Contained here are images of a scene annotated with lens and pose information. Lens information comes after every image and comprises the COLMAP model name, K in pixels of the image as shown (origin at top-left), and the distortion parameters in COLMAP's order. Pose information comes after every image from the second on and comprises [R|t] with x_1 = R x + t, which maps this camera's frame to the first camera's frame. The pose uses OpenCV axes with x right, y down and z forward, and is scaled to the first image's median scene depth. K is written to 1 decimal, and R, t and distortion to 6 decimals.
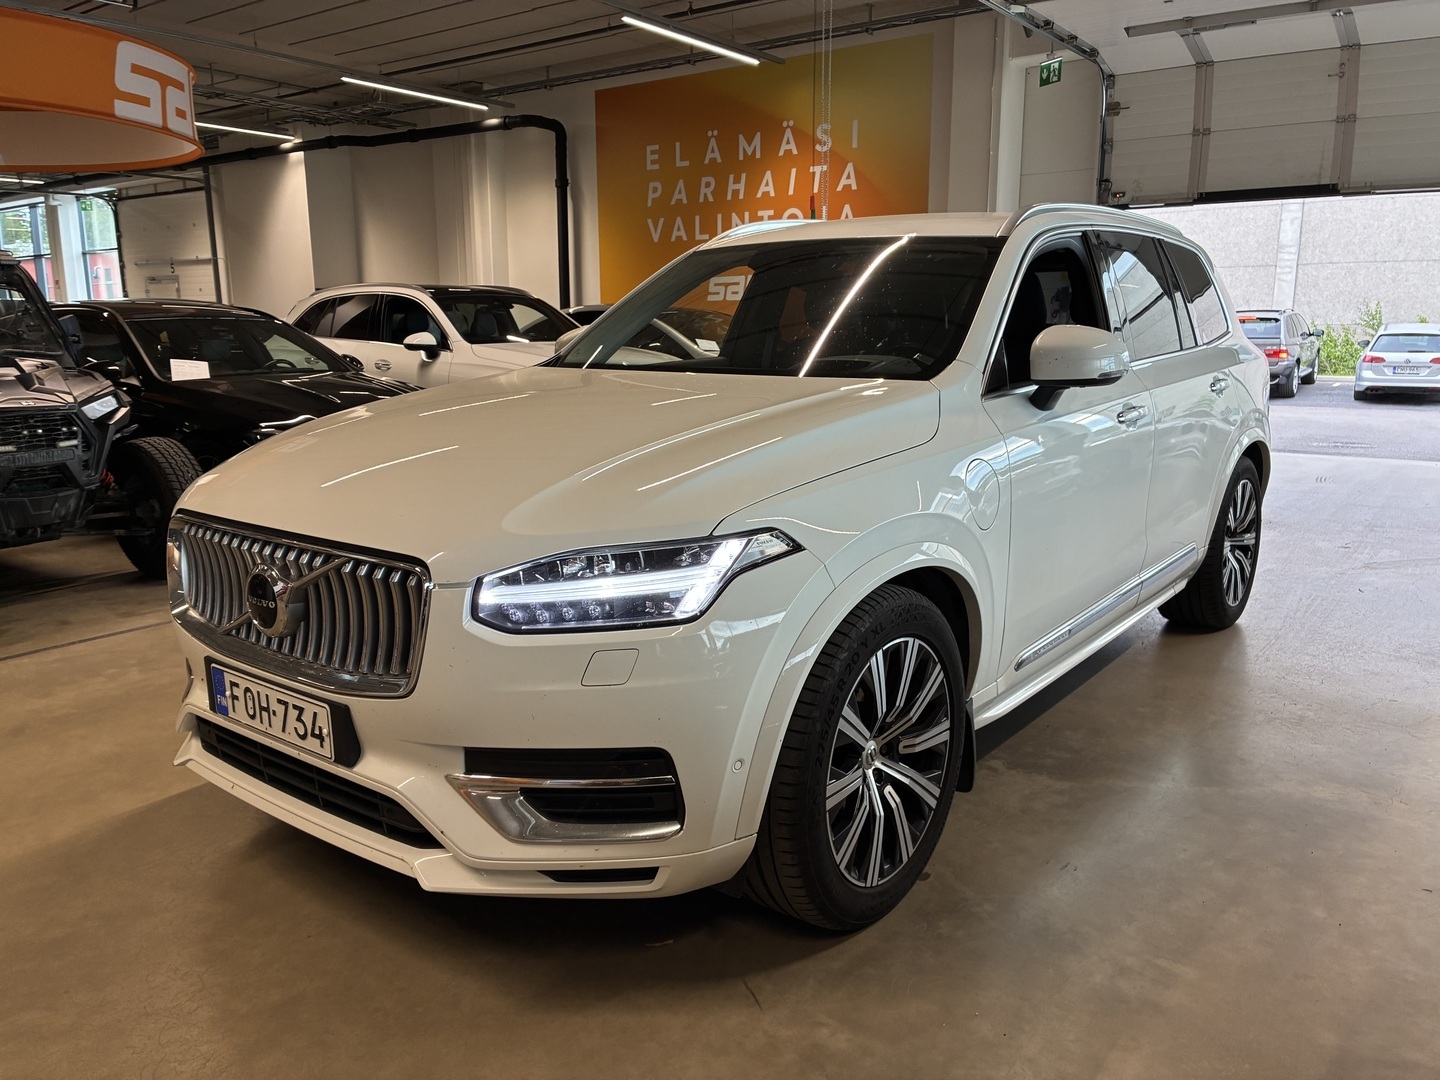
lens RADIAL K [[1099.1, 0, 727.1], [0, 1099.1, 530.2], [0, 0, 1]] dist [0.071593, -0.113236]
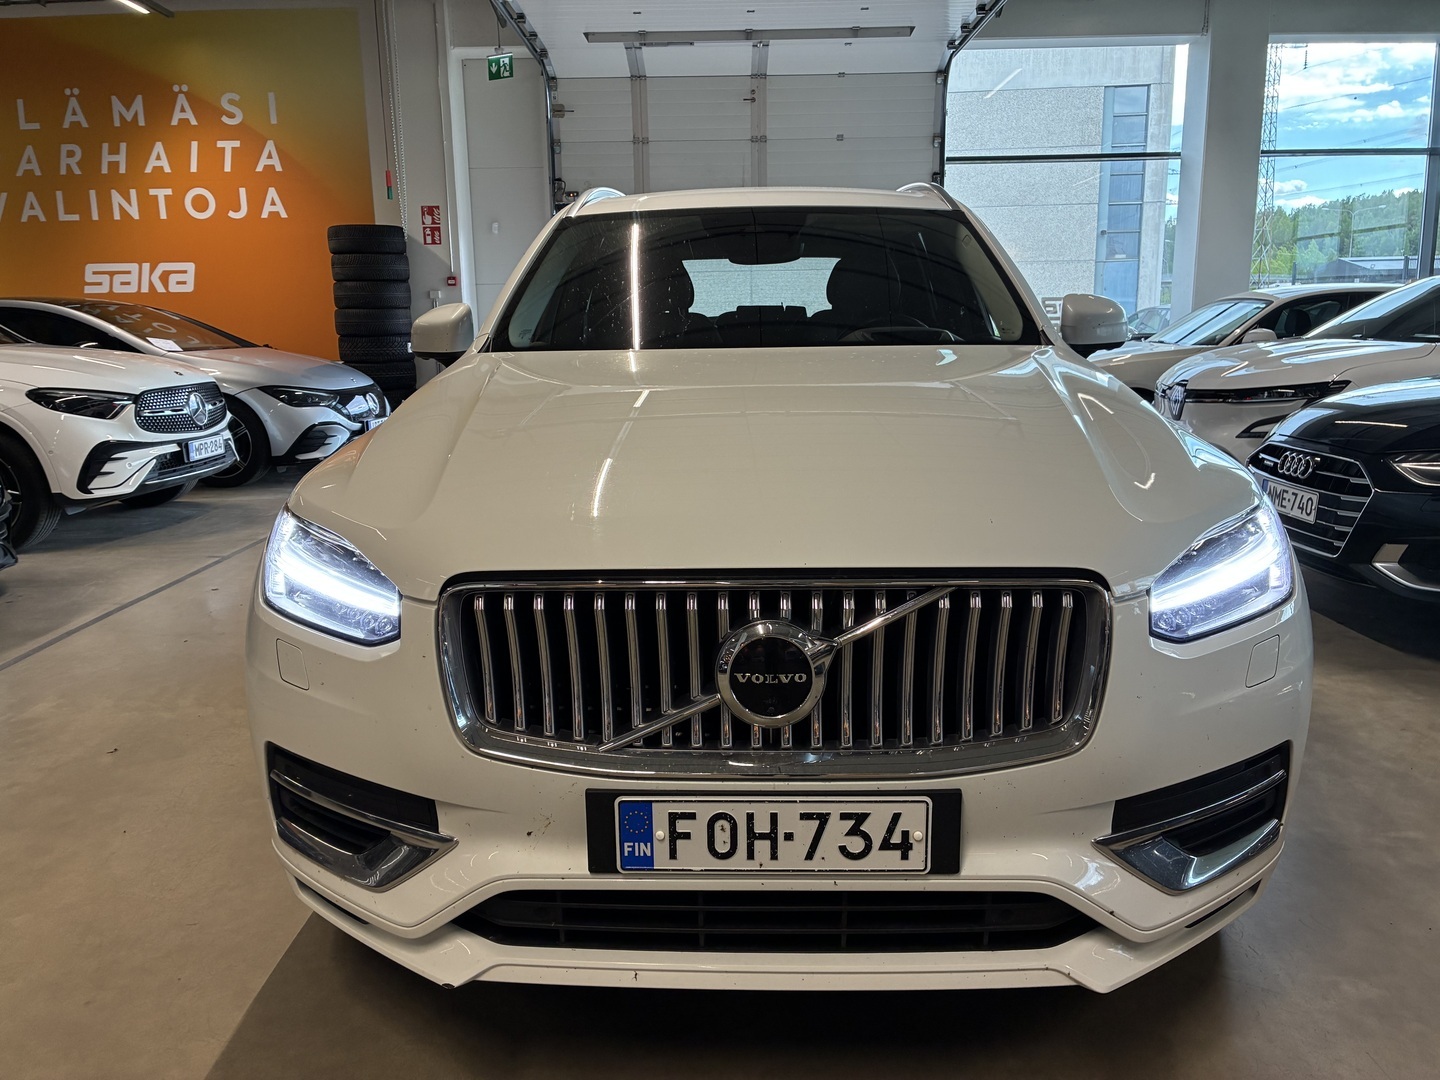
lens RADIAL K [[1099.1, 0, 727.1], [0, 1099.1, 530.2], [0, 0, 1]] dist [0.071593, -0.113236]
pose [[0.801359, -0.119646, 0.586096, -0.182922], [0.123498, 0.991776, 0.033605, -0.011395], [-0.585297, 0.045453, 0.809544, 0.103261]]
